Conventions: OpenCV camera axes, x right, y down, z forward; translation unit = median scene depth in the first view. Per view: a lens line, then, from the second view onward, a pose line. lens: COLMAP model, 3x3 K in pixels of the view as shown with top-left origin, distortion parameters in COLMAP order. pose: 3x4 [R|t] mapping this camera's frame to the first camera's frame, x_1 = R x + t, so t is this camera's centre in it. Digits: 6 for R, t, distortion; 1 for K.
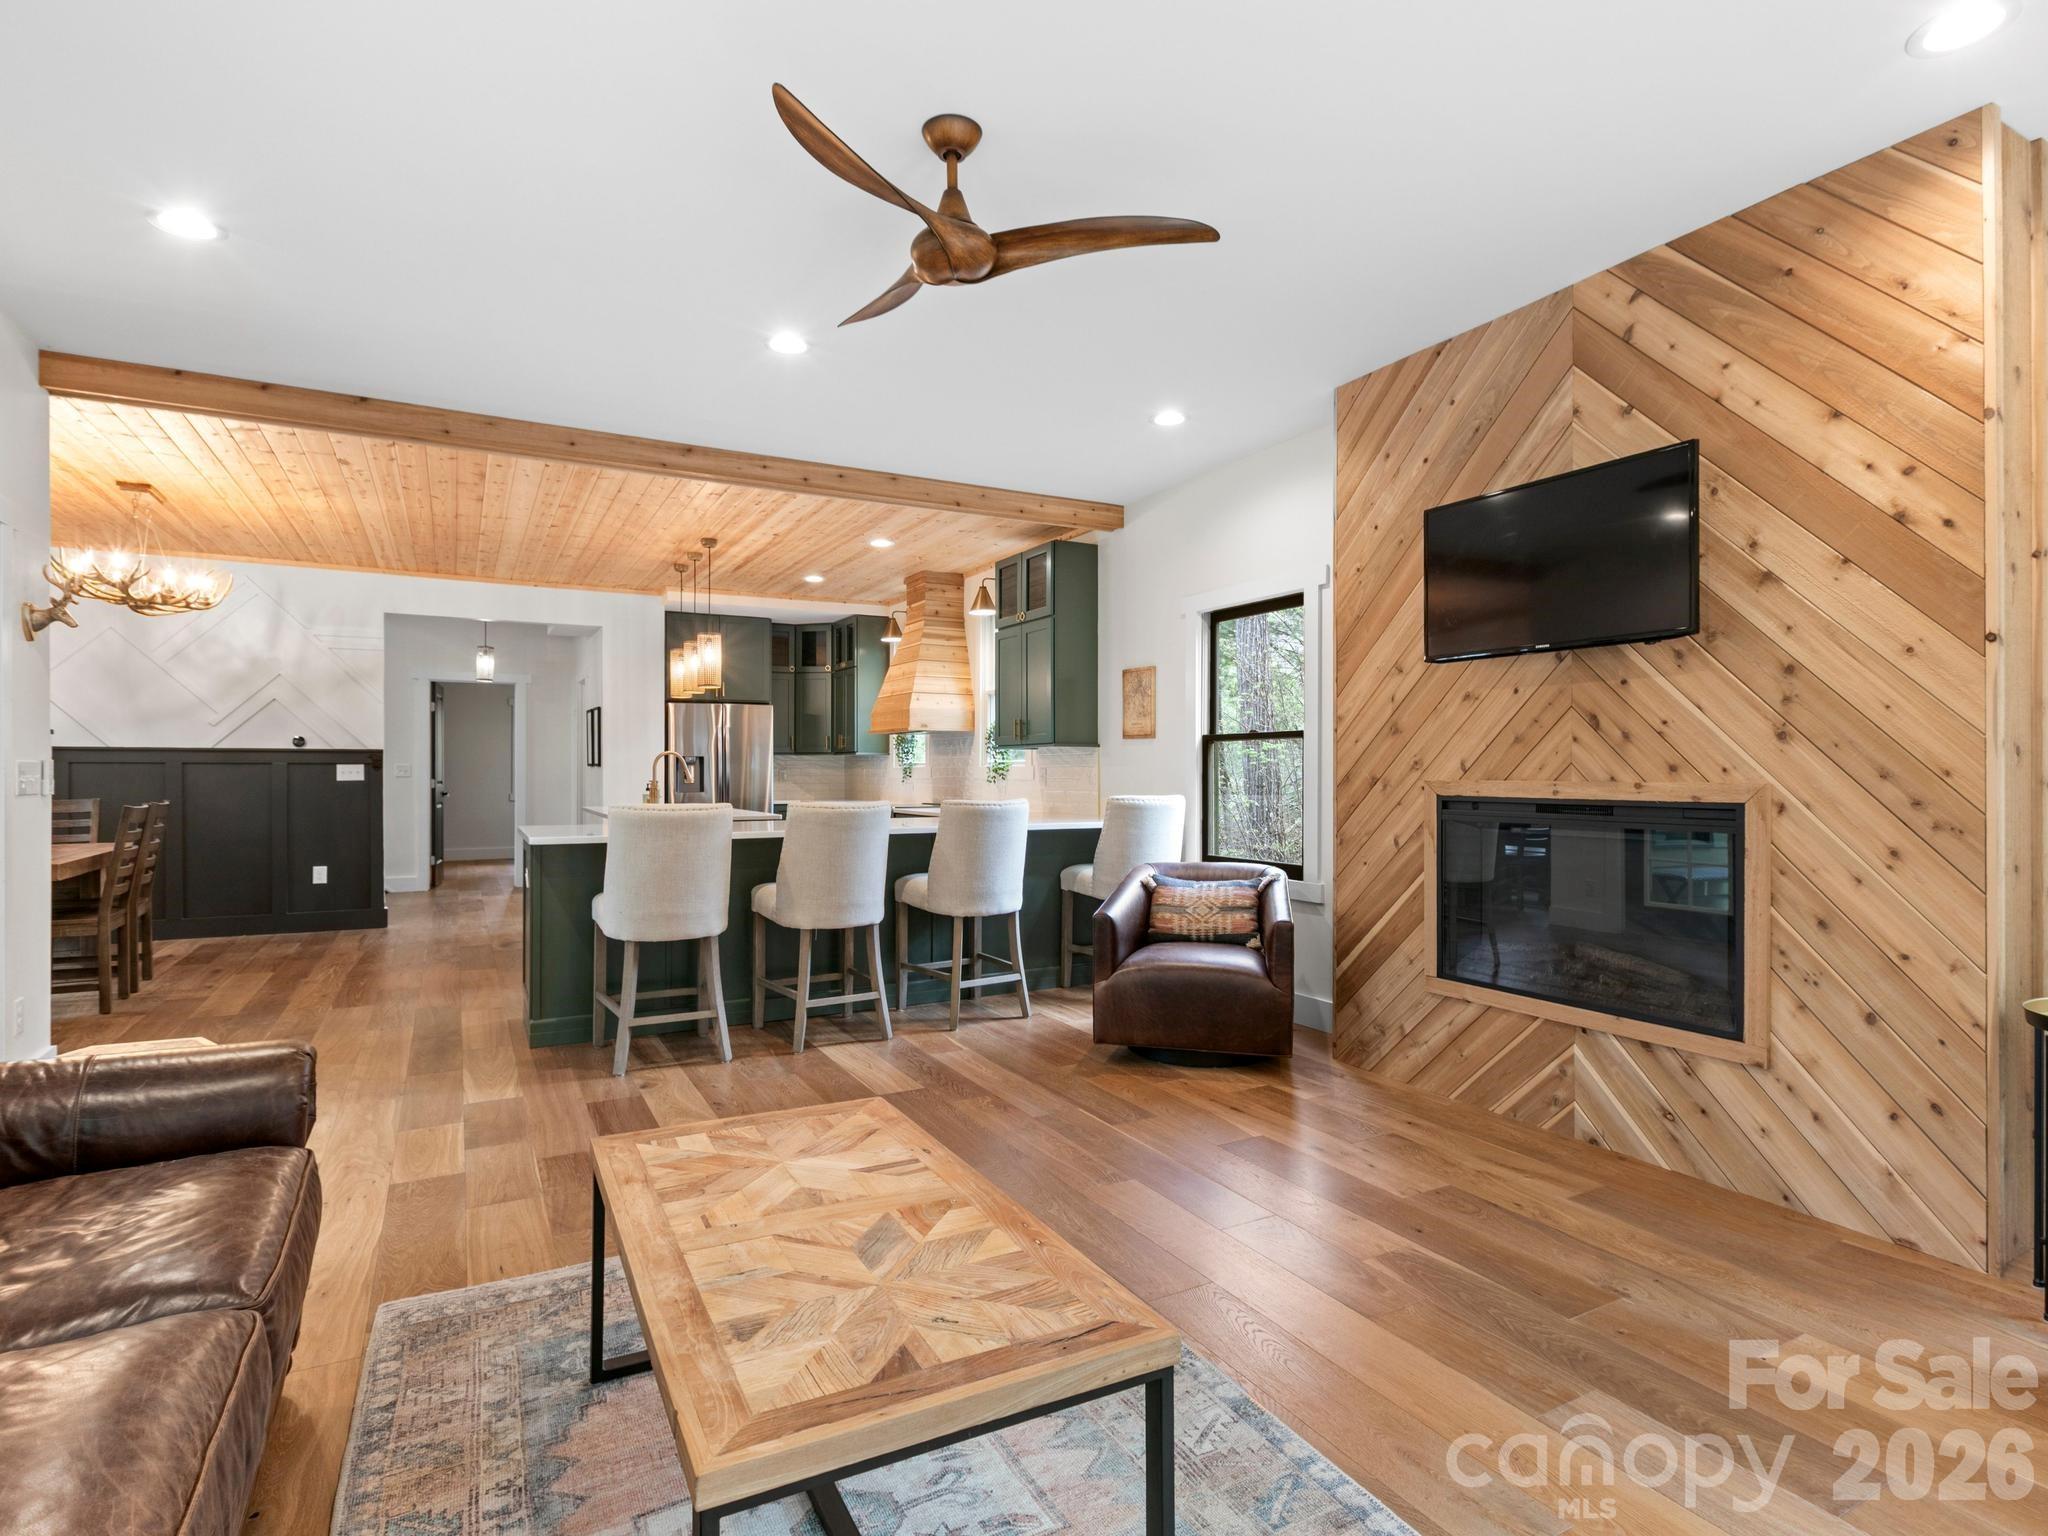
lens RADIAL K [[1040.2, 0, 1024.5], [0, 1040.2, 768.8], [0, 0, 1]] dist [-0.005926, 0.000191]
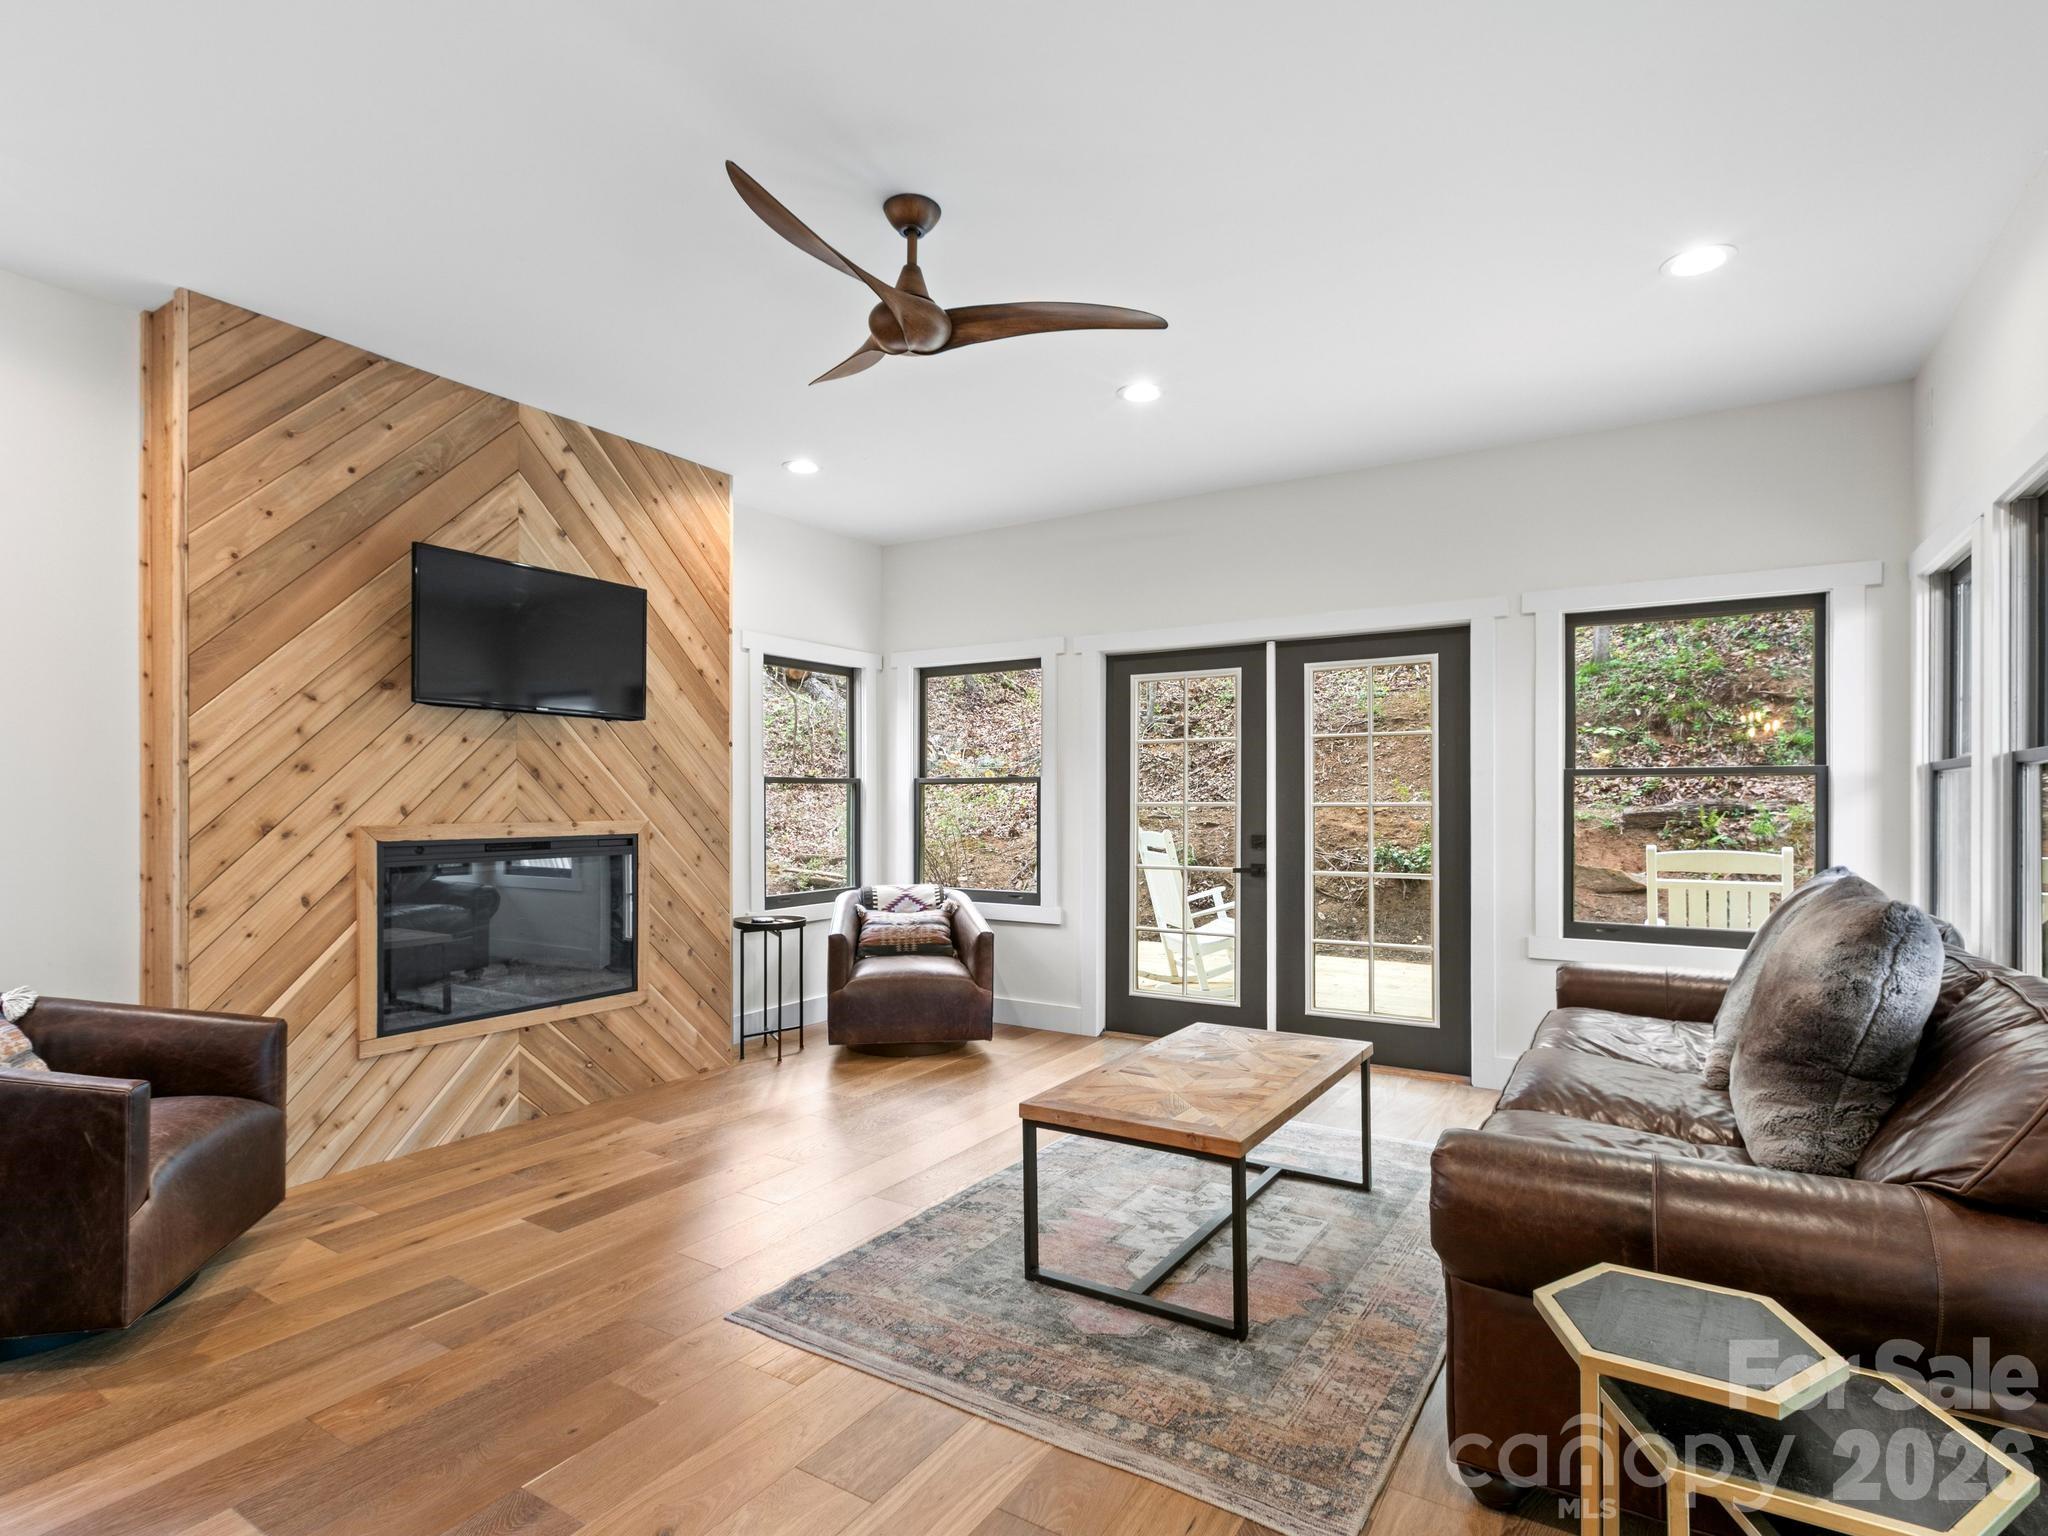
lens RADIAL K [[1040.2, 0, 1038.9], [0, 1040.2, 801.0], [0, 0, 1]] dist [-0.005926, 0.000191]
pose [[-0.493696, -0.002233, 0.869631, -0.809407], [-0.002557, 0.999996, 0.001117, -0.015666], [-0.869631, -0.001672, -0.493700, 1.088495]]
